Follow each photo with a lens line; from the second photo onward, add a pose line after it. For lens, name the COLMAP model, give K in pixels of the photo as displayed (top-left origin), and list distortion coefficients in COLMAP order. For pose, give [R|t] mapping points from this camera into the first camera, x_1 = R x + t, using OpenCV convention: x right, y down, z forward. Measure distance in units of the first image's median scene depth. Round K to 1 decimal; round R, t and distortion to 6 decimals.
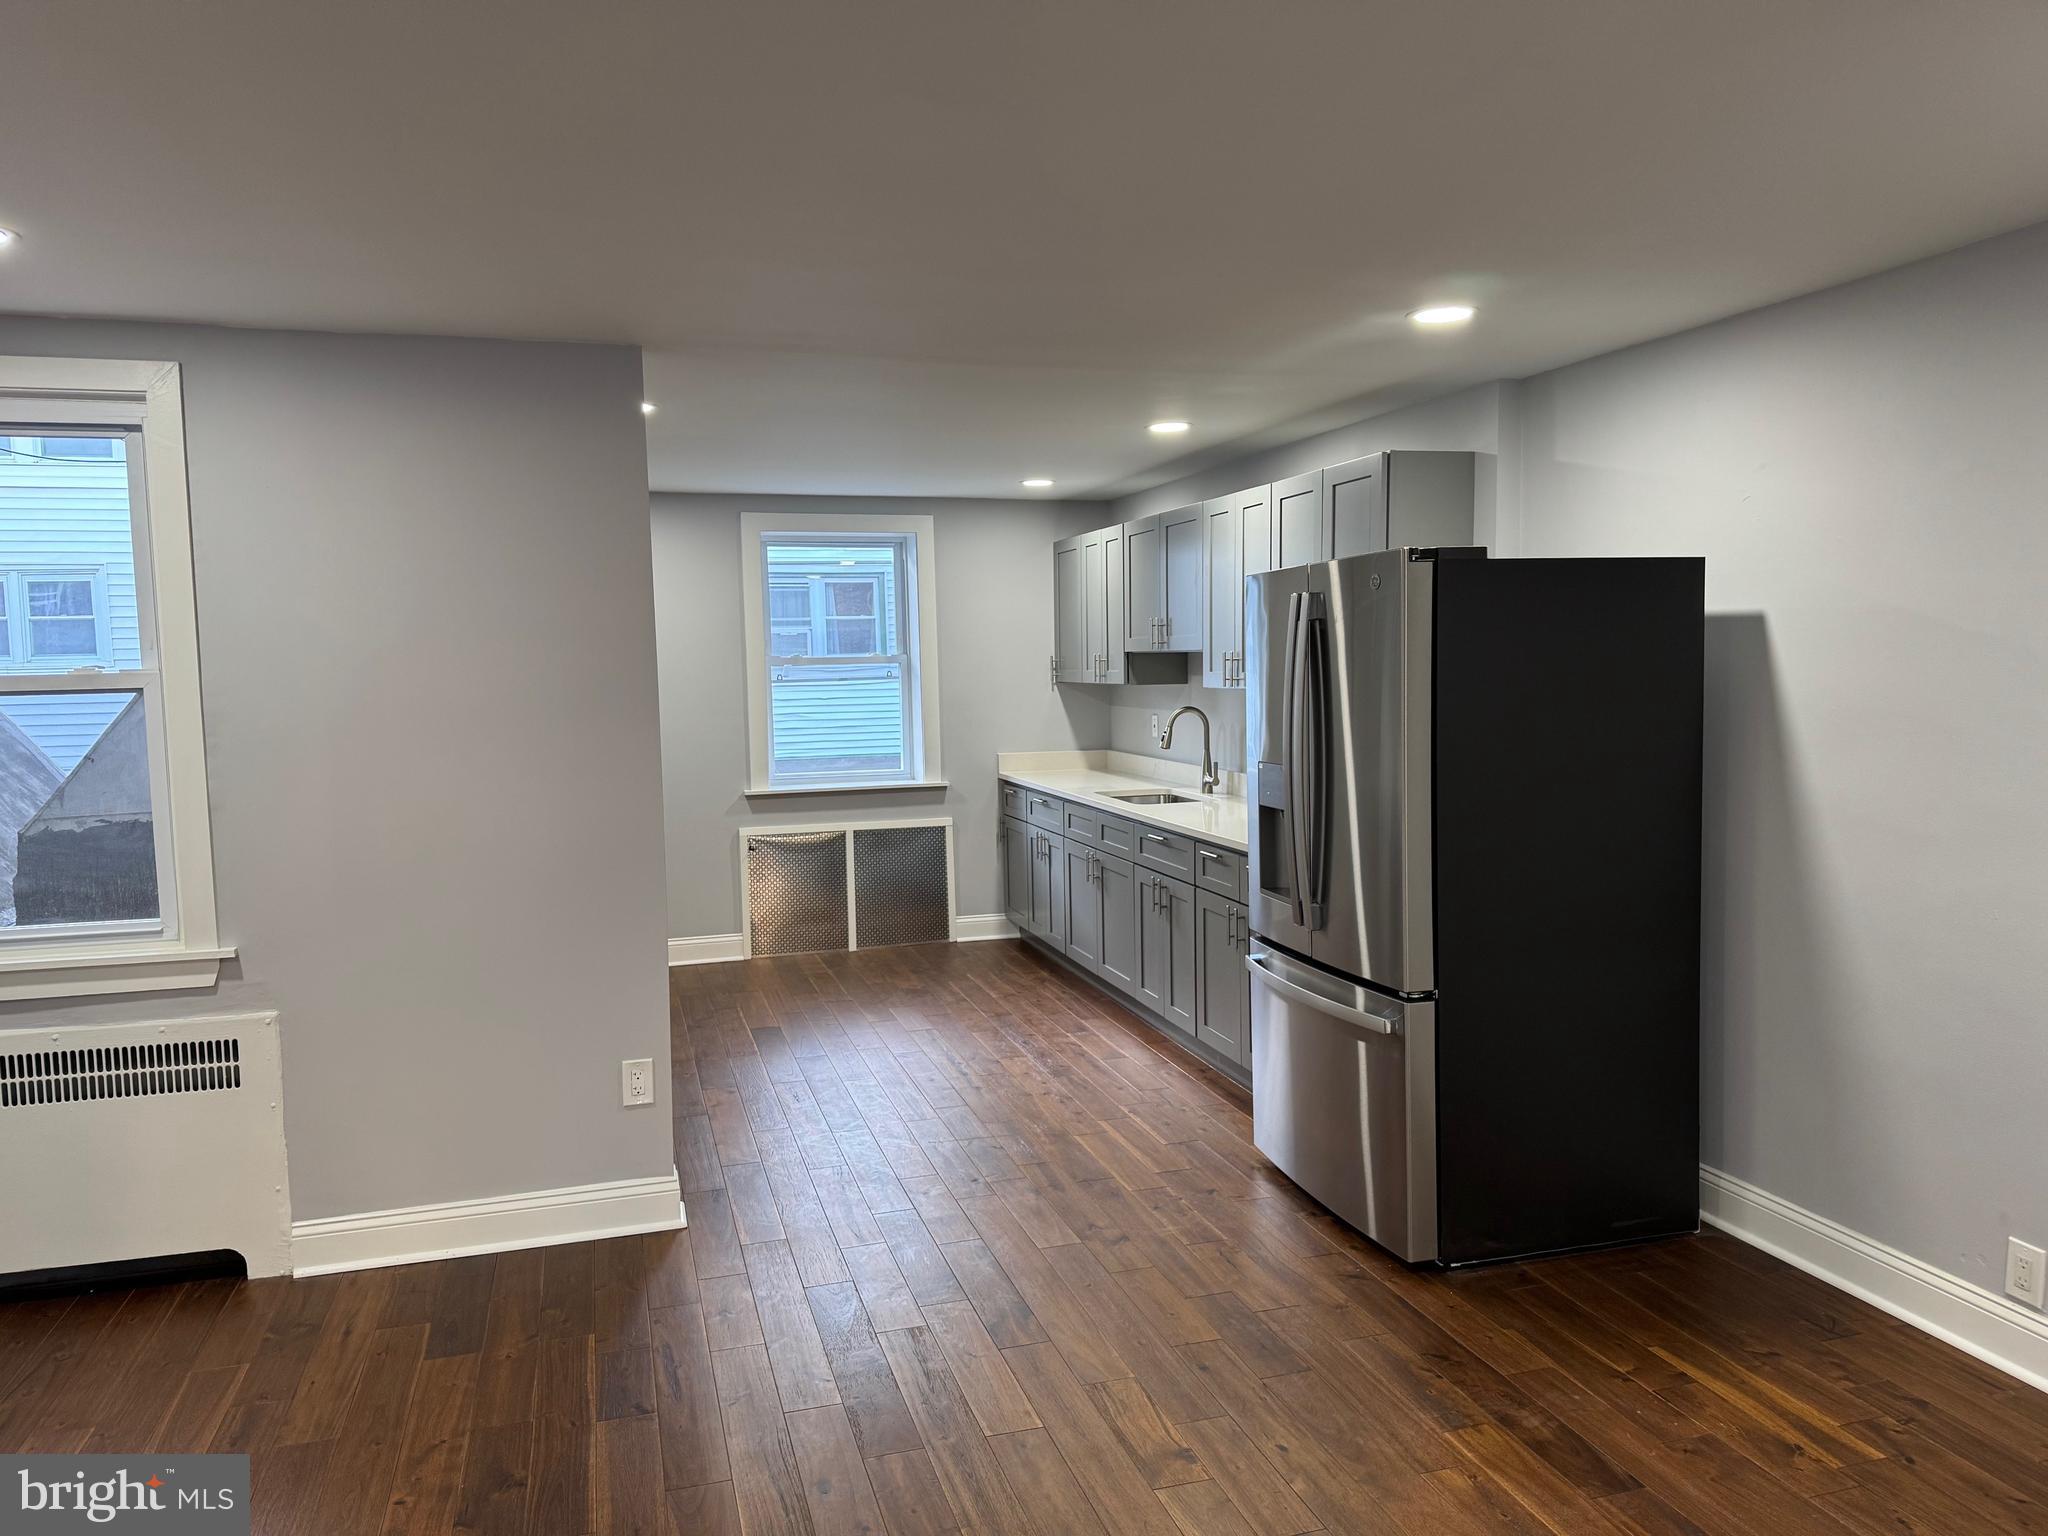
lens RADIAL K [[1432.8, 0, 1017.9], [0, 1432.8, 780.6], [0, 0, 1]] dist [0.054391, -0.083380]
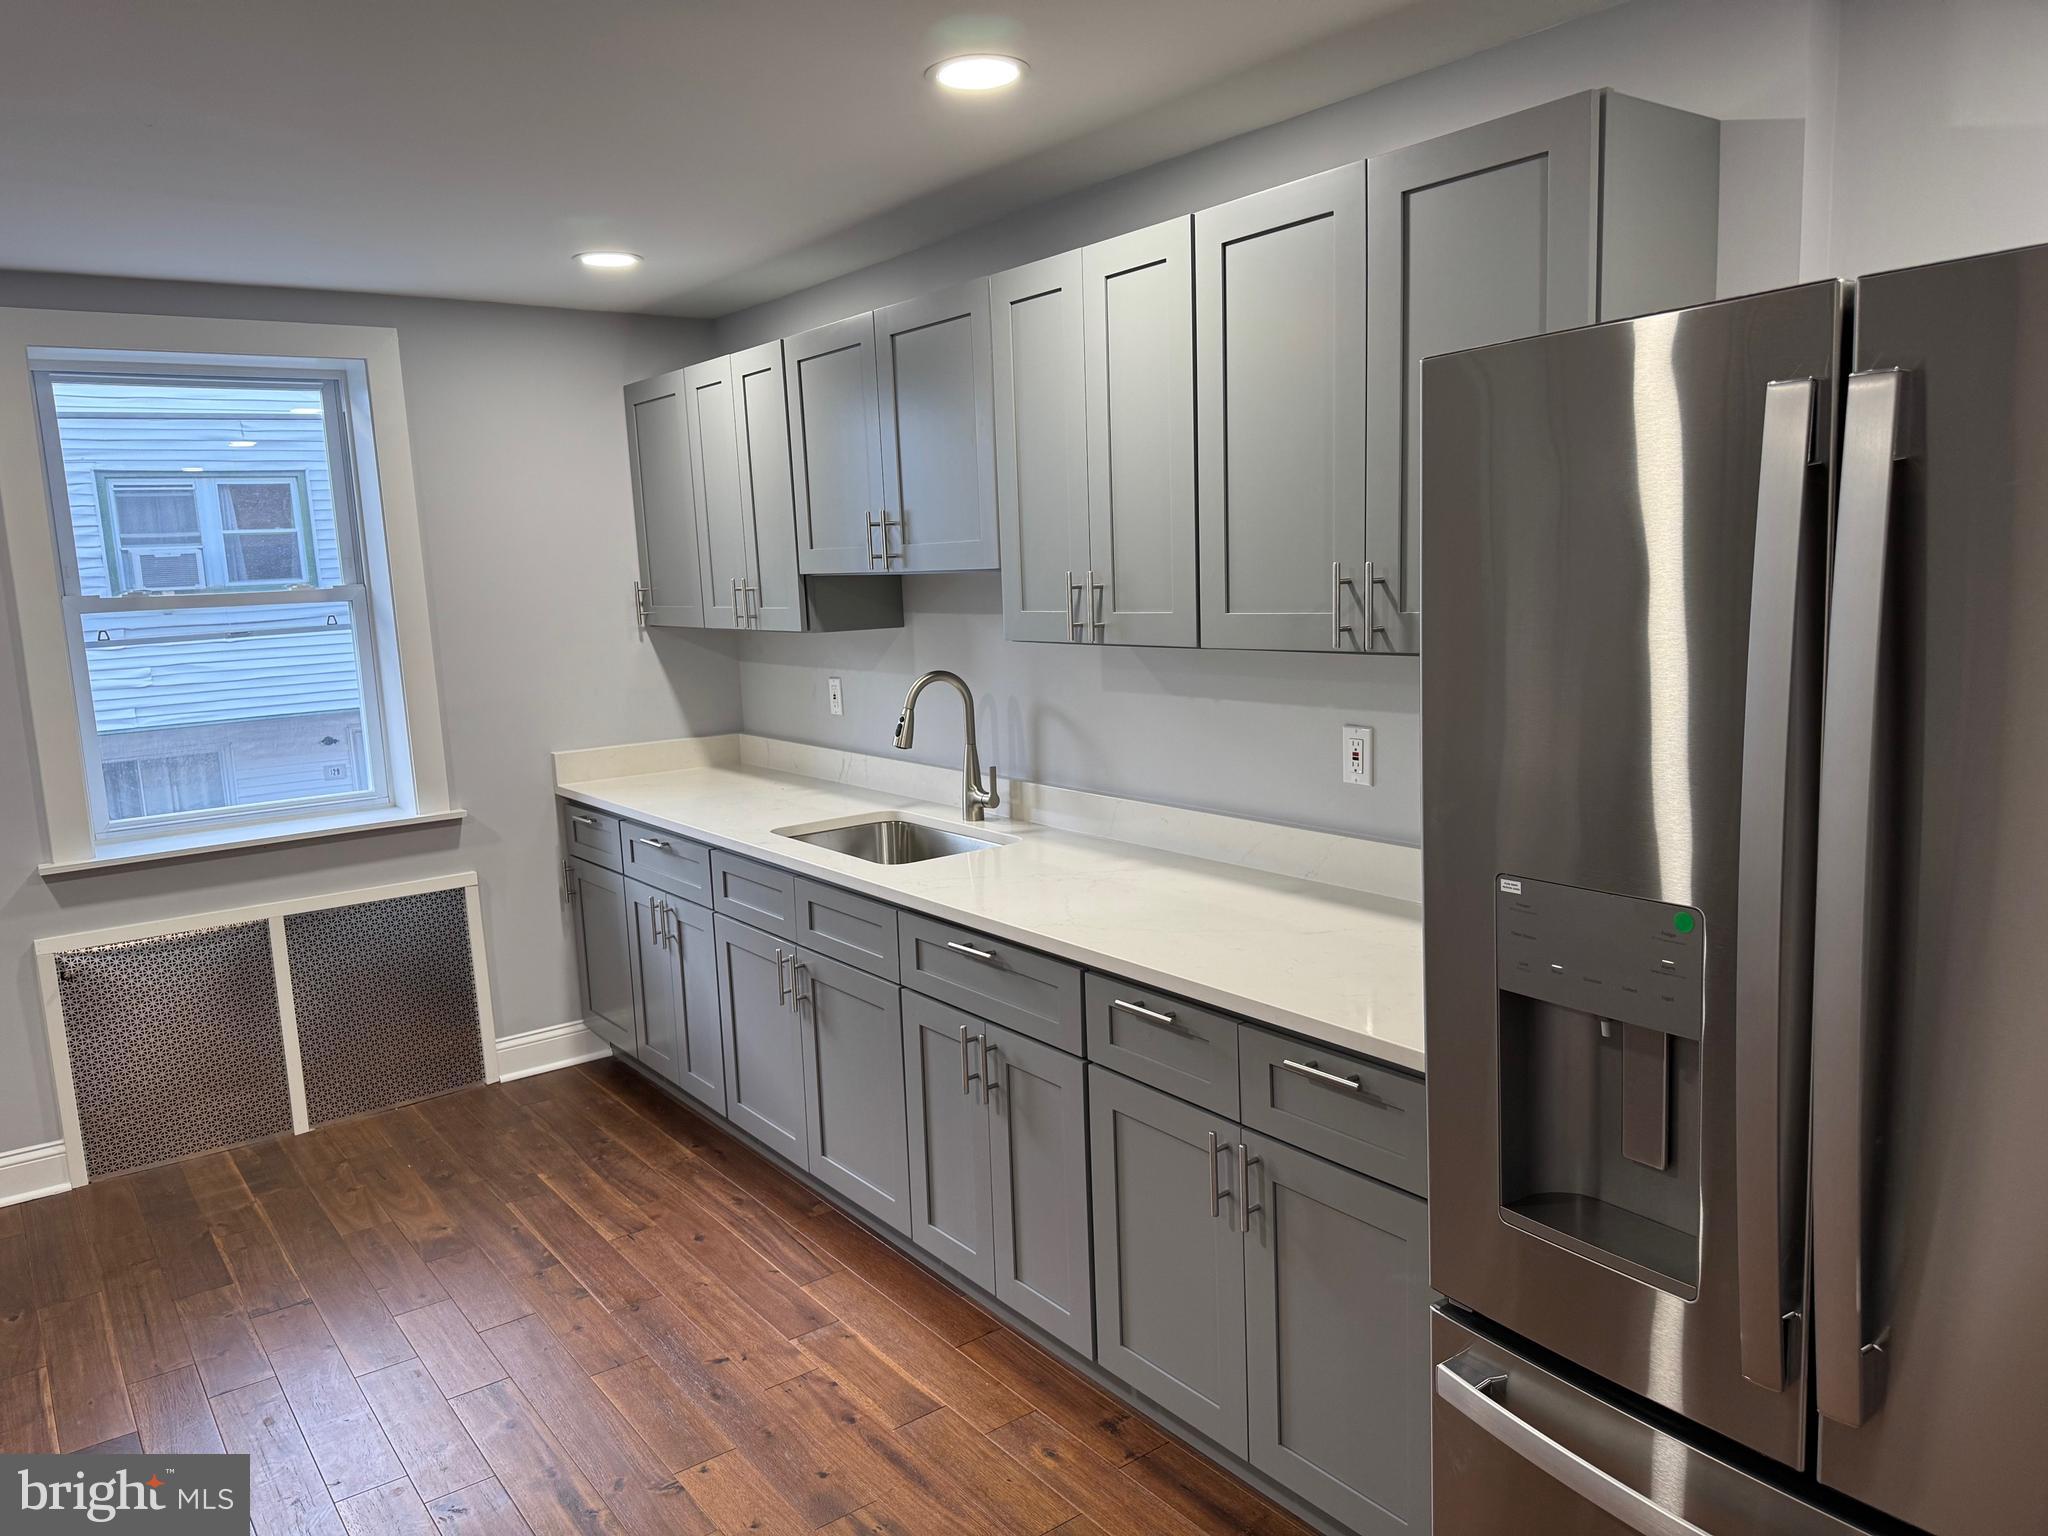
lens RADIAL K [[1432.8, 0, 1035.1], [0, 1432.8, 766.2], [0, 0, 1]] dist [0.054391, -0.083380]
pose [[0.932802, -0.073001, 0.352918, -0.039276], [0.055218, 0.996657, 0.060210, -0.039349], [-0.356134, -0.036676, 0.933715, 0.399558]]
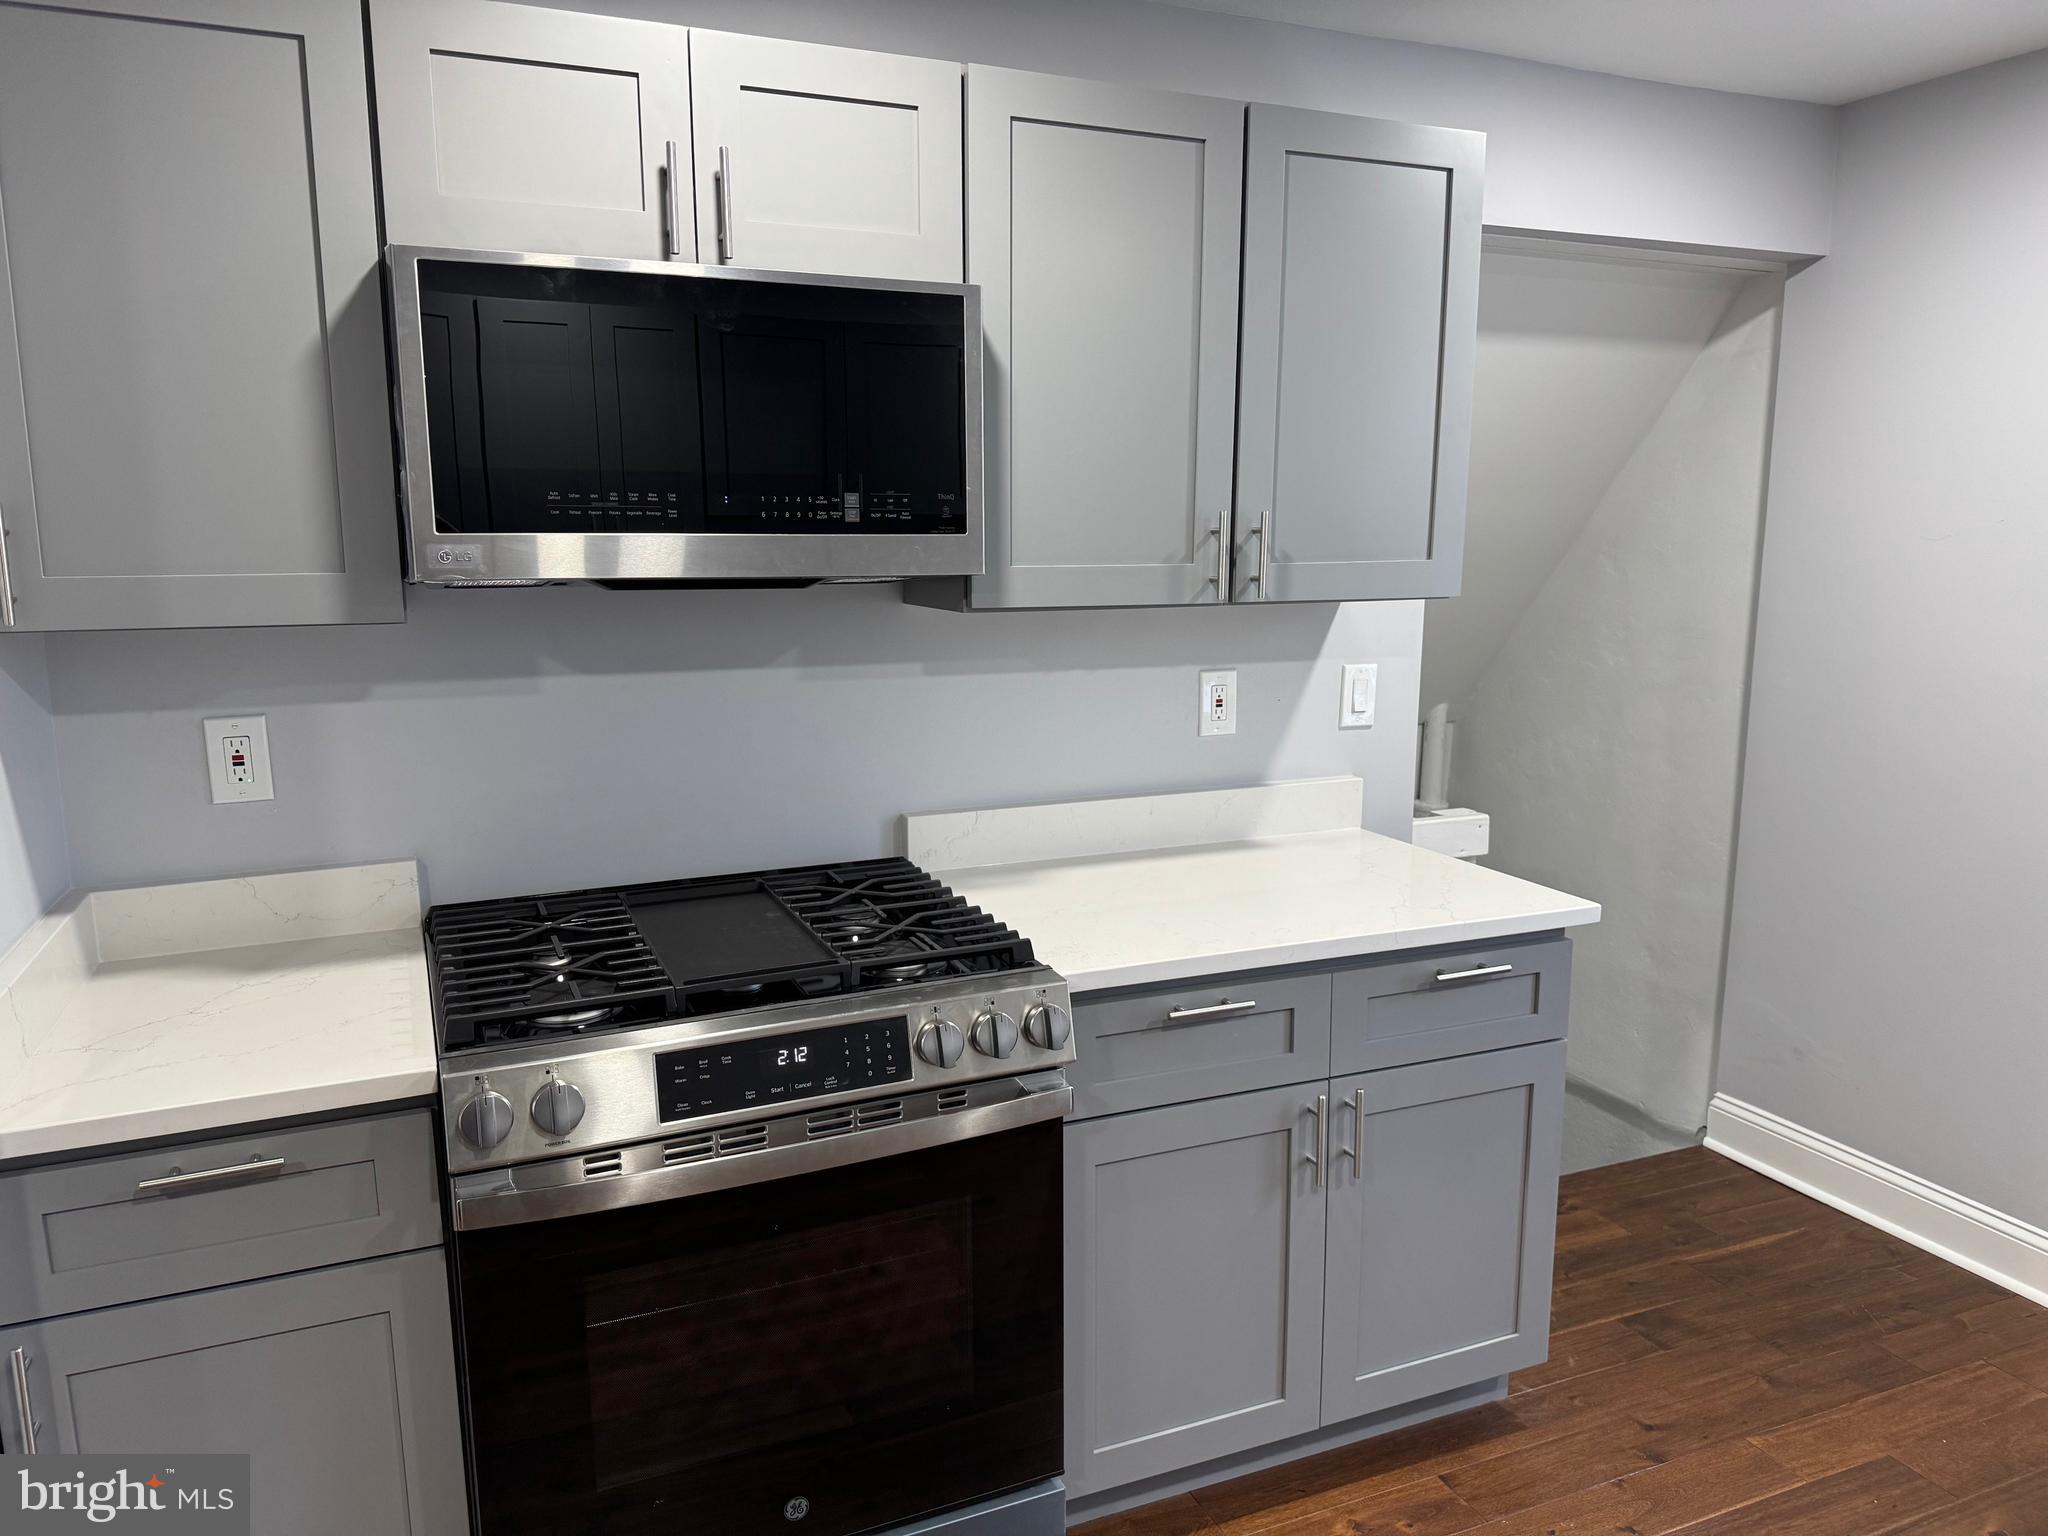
lens RADIAL K [[1432.8, 0, 1015.3], [0, 1432.8, 763.1], [0, 0, 1]] dist [0.054391, -0.083380]
pose [[-0.132865, -0.145928, 0.980333, -0.155125], [0.087164, 0.983549, 0.158220, -0.059693], [-0.987294, 0.106472, -0.117960, 0.735489]]
